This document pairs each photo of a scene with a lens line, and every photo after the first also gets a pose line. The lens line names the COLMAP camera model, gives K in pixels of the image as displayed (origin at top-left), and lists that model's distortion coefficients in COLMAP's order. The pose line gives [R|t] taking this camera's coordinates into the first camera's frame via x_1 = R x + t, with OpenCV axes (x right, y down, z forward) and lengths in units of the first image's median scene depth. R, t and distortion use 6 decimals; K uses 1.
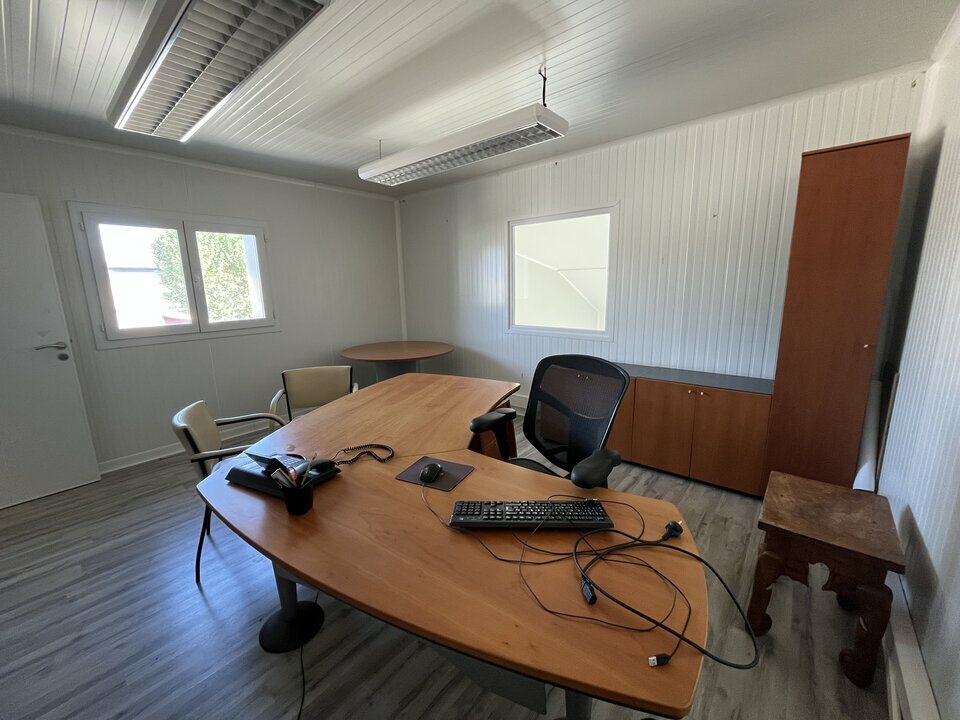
lens RADIAL K [[385.3, 0, 480.0], [0, 385.3, 360.0], [0, 0, 1]] dist [-0.000467, -0.000135]
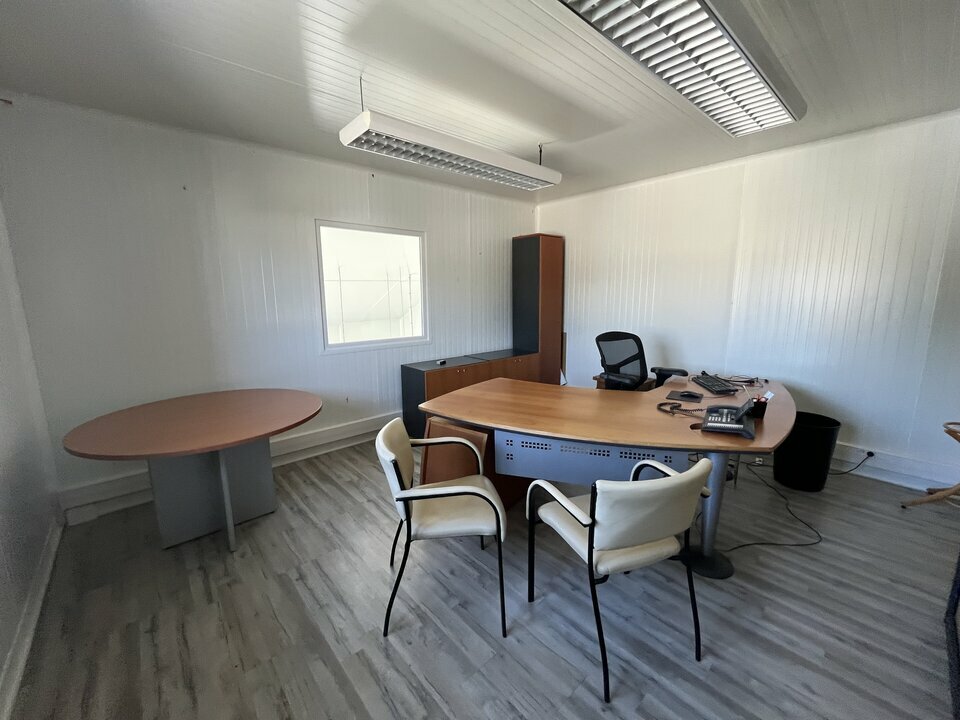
lens RADIAL K [[385.3, 0, 480.0], [0, 385.3, 360.0], [0, 0, 1]] dist [-0.000467, -0.000135]
pose [[0.125065, -0.148142, 0.981026, -1.541833], [0.200752, 0.972115, 0.121204, -0.214506], [-0.971626, 0.181785, 0.151317, 1.270206]]
